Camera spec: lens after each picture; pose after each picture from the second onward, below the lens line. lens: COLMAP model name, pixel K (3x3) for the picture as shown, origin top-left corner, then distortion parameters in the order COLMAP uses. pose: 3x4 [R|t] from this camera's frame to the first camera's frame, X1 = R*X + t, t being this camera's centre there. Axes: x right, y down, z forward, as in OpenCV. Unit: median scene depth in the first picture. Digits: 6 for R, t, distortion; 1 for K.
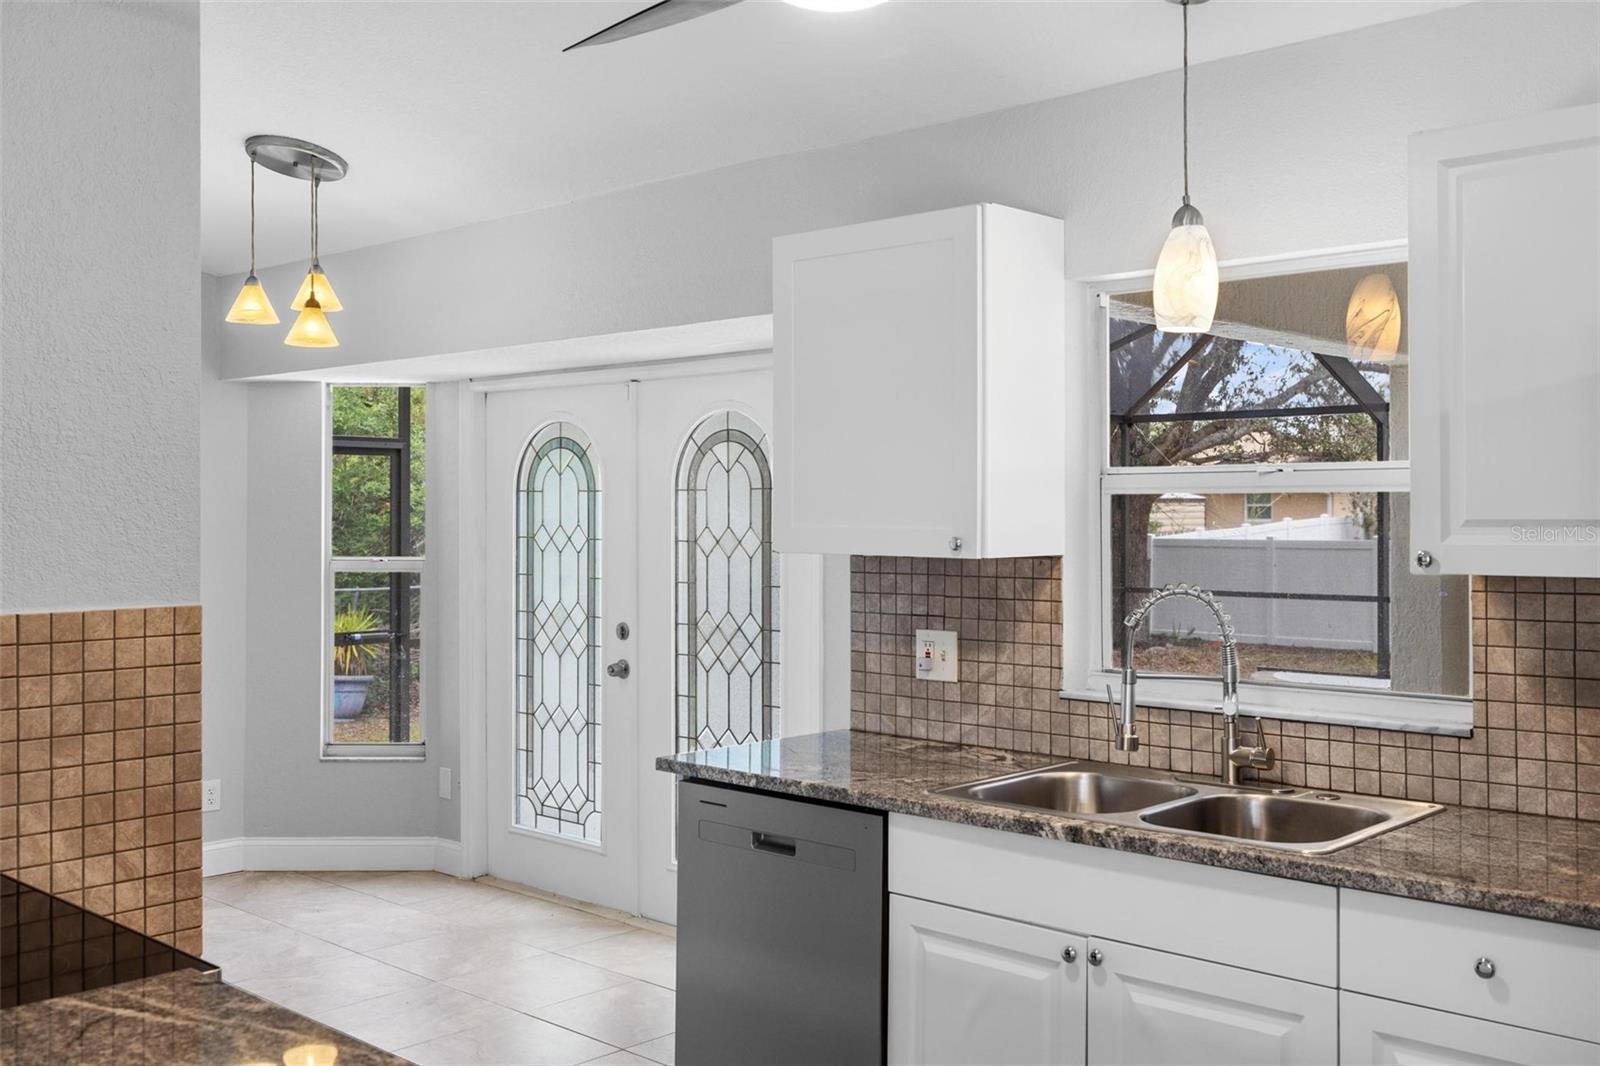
lens RADIAL K [[1624.3, 0, 800.8], [0, 1624.3, 518.7], [0, 0, 1]] dist [0.026468, 0.000000]
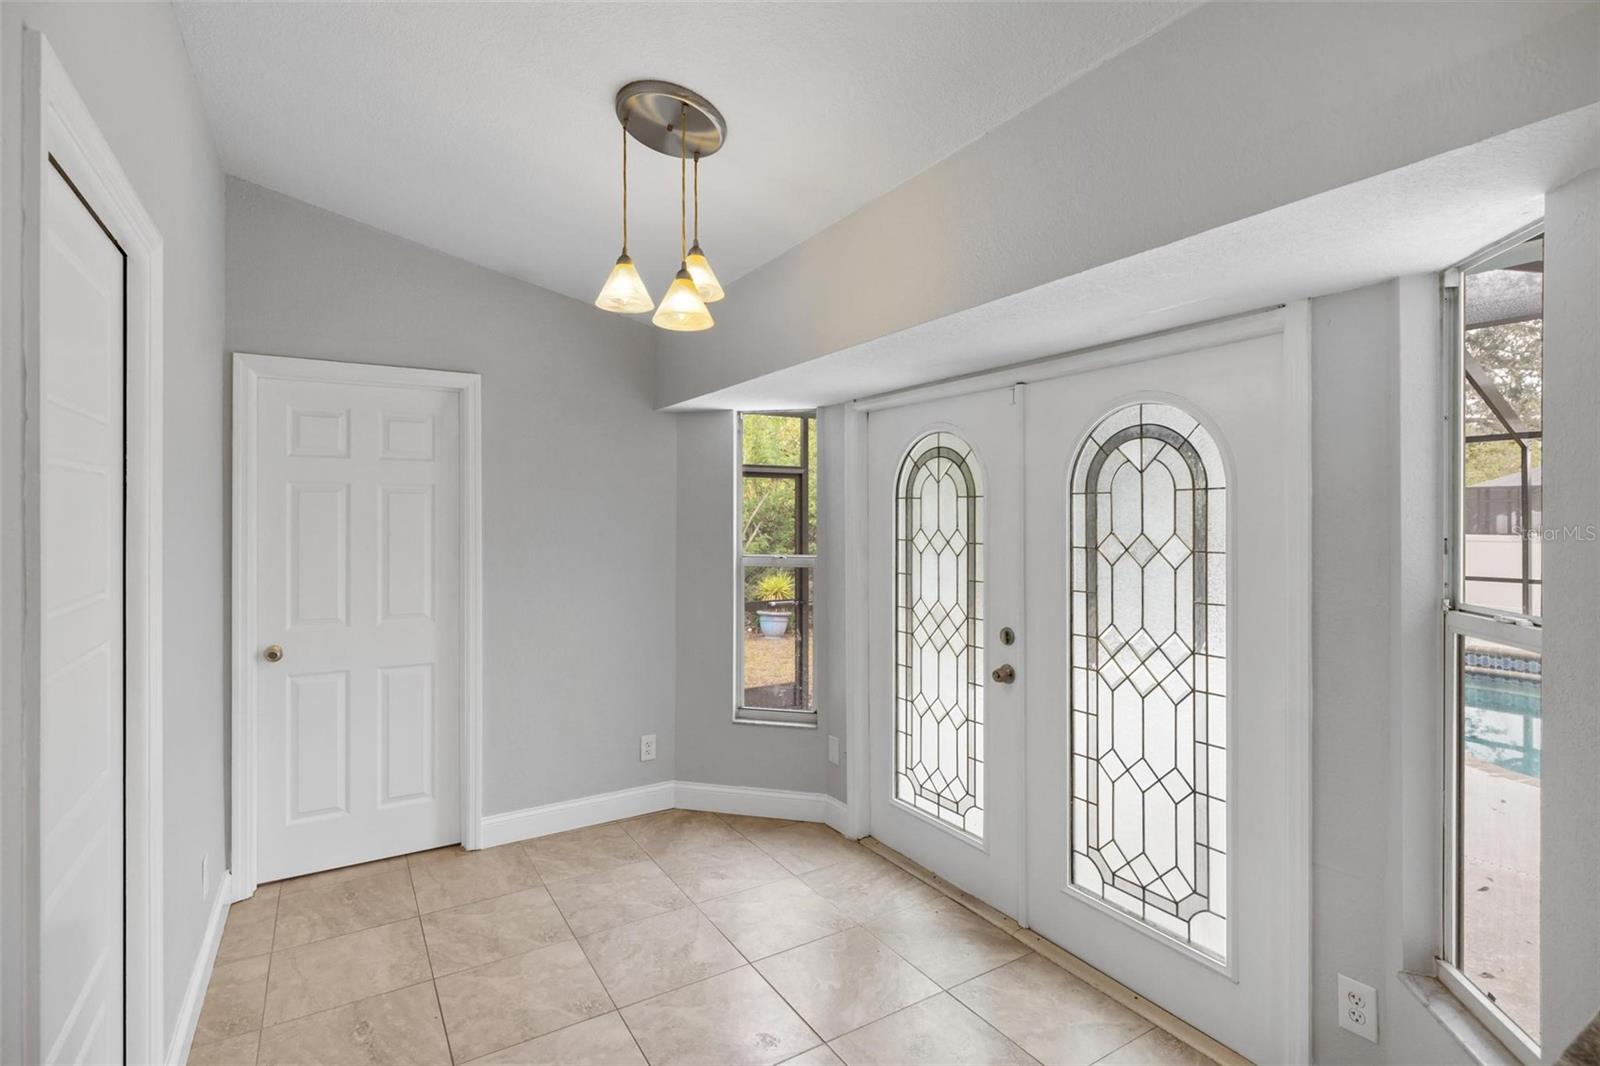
lens RADIAL K [[759.8, 0, 800.4], [0, 759.8, 517.7], [0, 0, 1]] dist [0.013120, -0.000173]
pose [[0.967397, -0.002523, -0.253252, -0.109536], [0.001767, 0.999993, -0.003212, -0.002257], [0.253258, 0.002660, 0.967395, 0.495407]]
